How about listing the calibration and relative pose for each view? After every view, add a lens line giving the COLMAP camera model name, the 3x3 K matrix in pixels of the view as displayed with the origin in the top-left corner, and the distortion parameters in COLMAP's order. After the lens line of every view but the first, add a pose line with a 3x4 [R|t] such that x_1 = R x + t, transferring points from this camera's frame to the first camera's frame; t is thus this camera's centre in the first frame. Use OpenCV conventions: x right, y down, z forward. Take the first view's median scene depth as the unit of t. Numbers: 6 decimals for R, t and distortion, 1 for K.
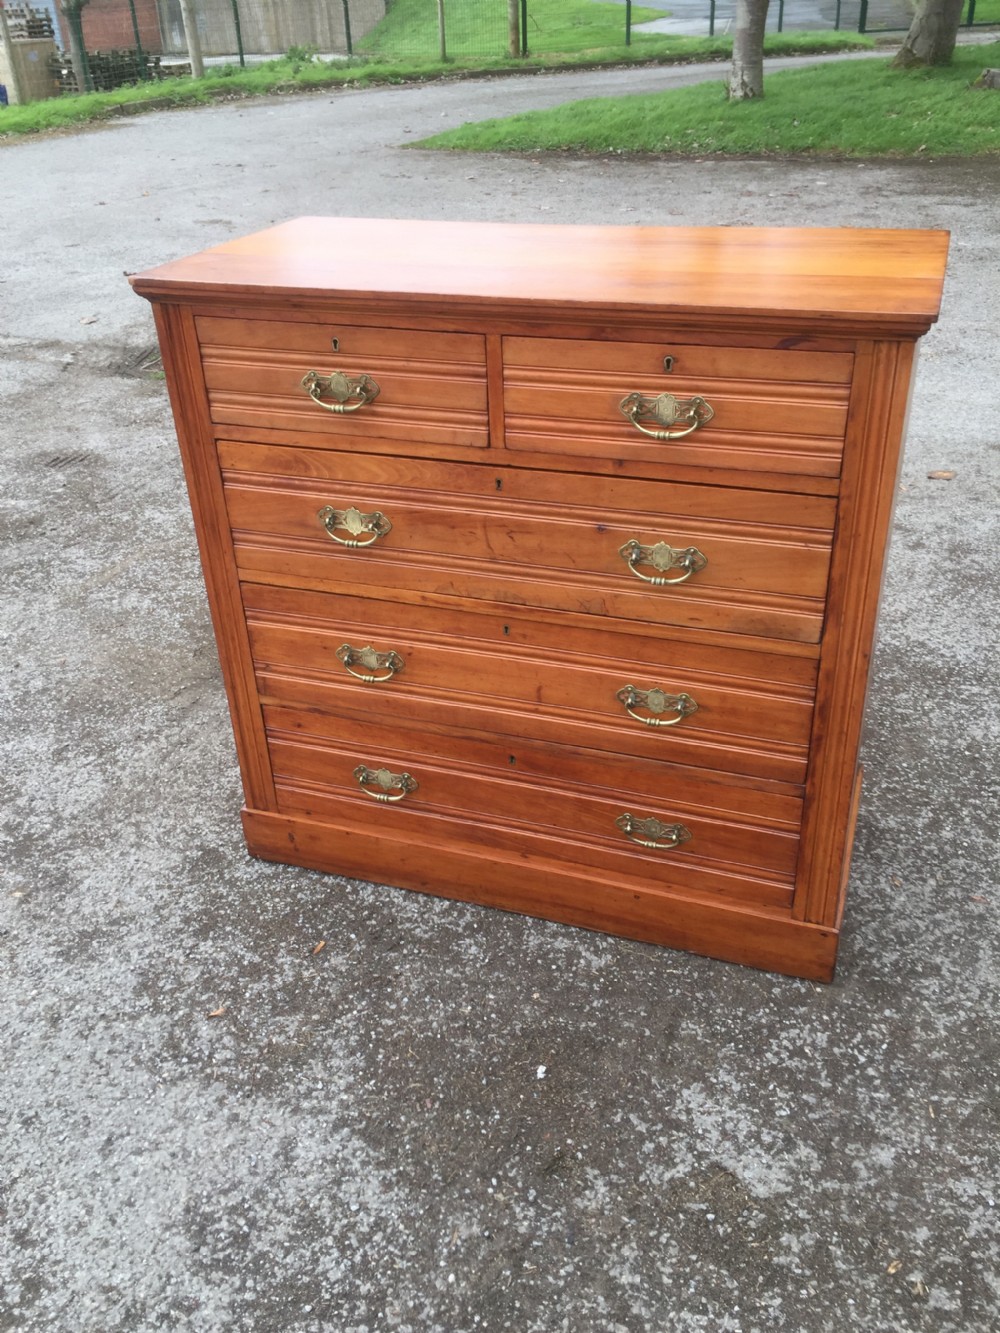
lens RADIAL K [[1146.0, 0, 505.4], [0, 1146.0, 666.4], [0, 0, 1]] dist [0.086208, -0.116597]
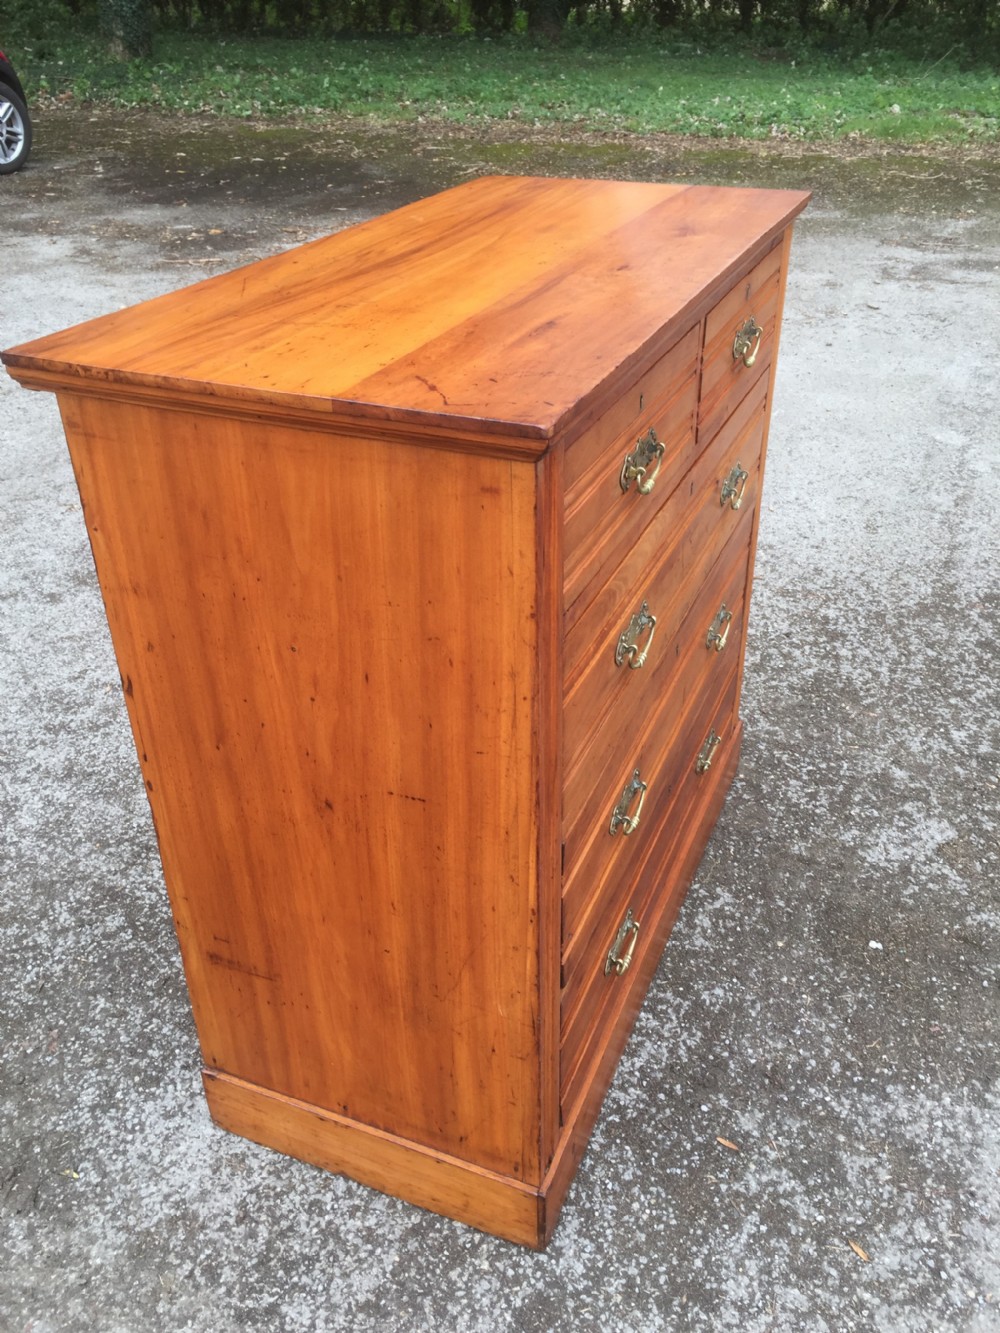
lens RADIAL K [[1146.0, 0, 511.2], [0, 1146.0, 637.2], [0, 0, 1]] dist [0.086208, -0.116597]
pose [[0.050628, -0.468719, 0.881895, -0.775614], [0.506874, 0.772909, 0.381695, -0.438553], [-0.860532, 0.427685, 0.276713, 0.839445]]
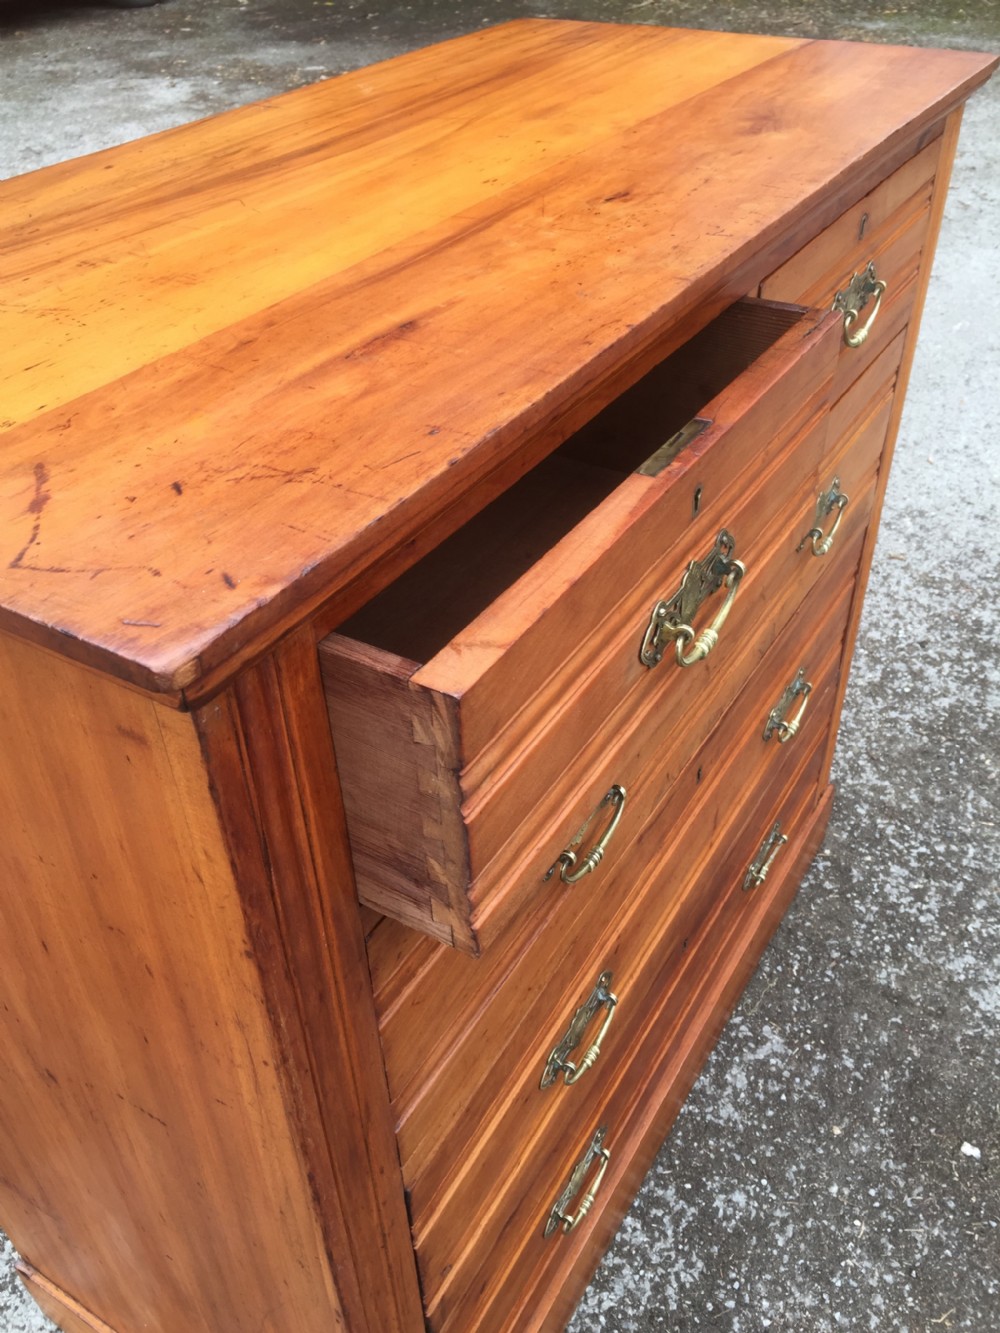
lens RADIAL K [[1146.0, 0, 510.1], [0, 1146.0, 641.2], [0, 0, 1]] dist [0.086208, -0.116597]
pose [[0.207299, -0.560508, 0.801784, -0.454758], [0.504223, 0.763554, 0.403417, -0.372306], [-0.838324, 0.320650, 0.440904, 0.774853]]
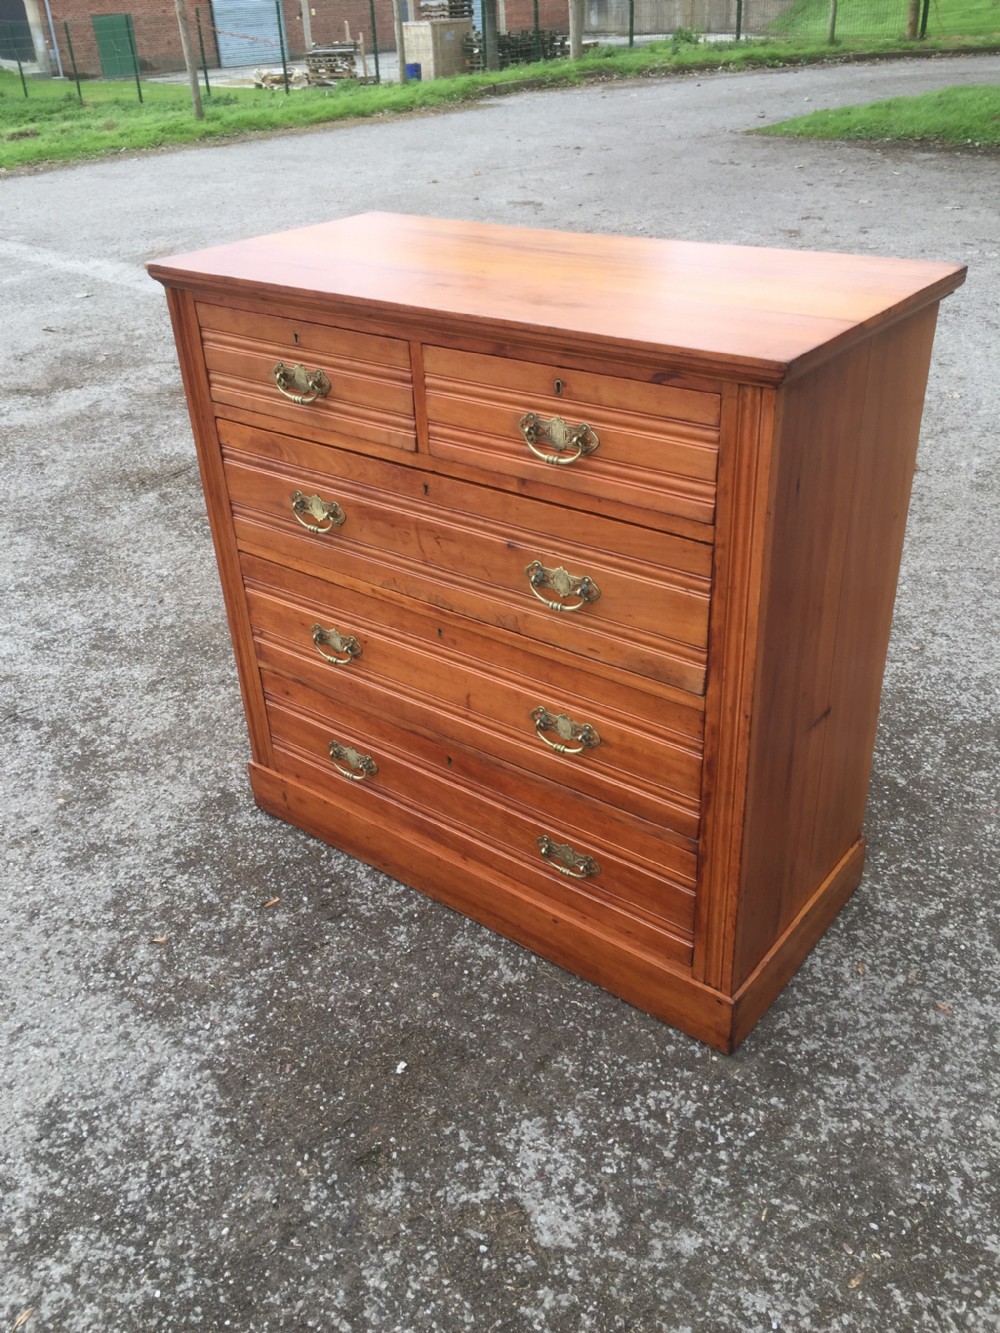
lens RADIAL K [[1146.0, 0, 496.7], [0, 1146.0, 665.3], [0, 0, 1]] dist [0.086208, -0.116597]
pose [[0.947226, 0.156480, -0.279779, 0.327926], [-0.152689, 0.987639, 0.035437, -0.045568], [0.281866, 0.009152, 0.959410, 0.042429]]
